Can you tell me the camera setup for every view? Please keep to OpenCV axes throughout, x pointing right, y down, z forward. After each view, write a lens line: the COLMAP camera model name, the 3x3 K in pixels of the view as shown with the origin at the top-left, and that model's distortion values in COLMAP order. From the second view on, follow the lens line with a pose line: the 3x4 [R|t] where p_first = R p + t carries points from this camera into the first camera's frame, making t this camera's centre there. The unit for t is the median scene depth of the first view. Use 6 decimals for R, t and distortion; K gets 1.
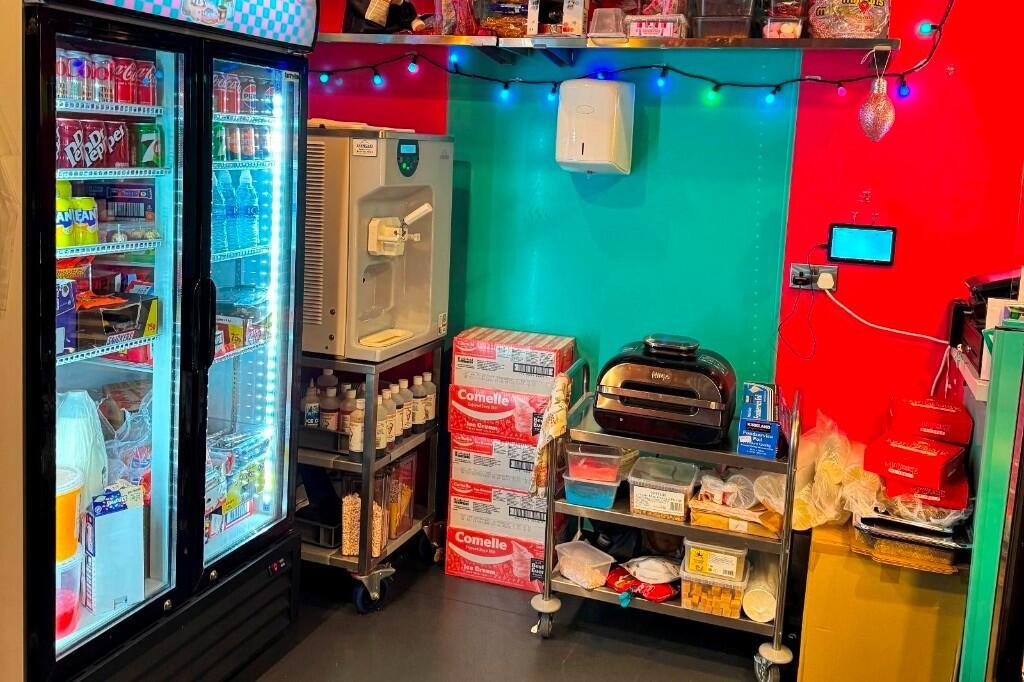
lens RADIAL K [[1012.5, 0, 515.1], [0, 1012.5, 250.6], [0, 0, 1]] dist [0.109384, -0.017845]
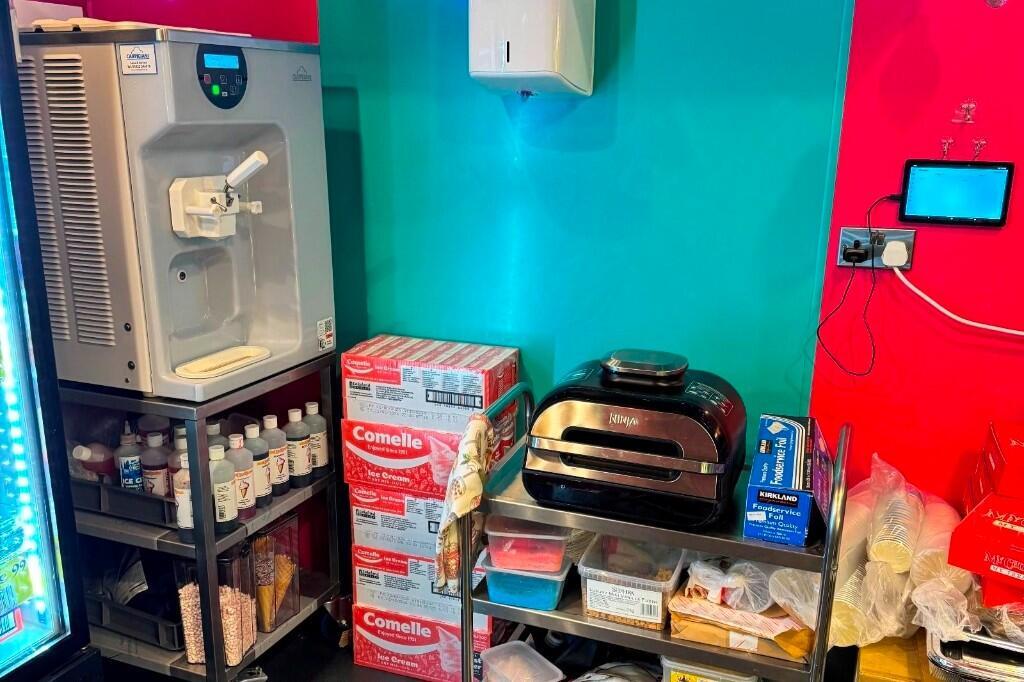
lens RADIAL K [[945.5, 0, 510.1], [0, 945.5, 398.3], [0, 0, 1]] dist [0.116422, -0.134867]
pose [[0.997565, -0.020195, -0.066757, 0.104549], [0.032378, 0.981865, 0.186795, -0.002211], [0.061774, -0.188501, 0.980128, 0.390551]]
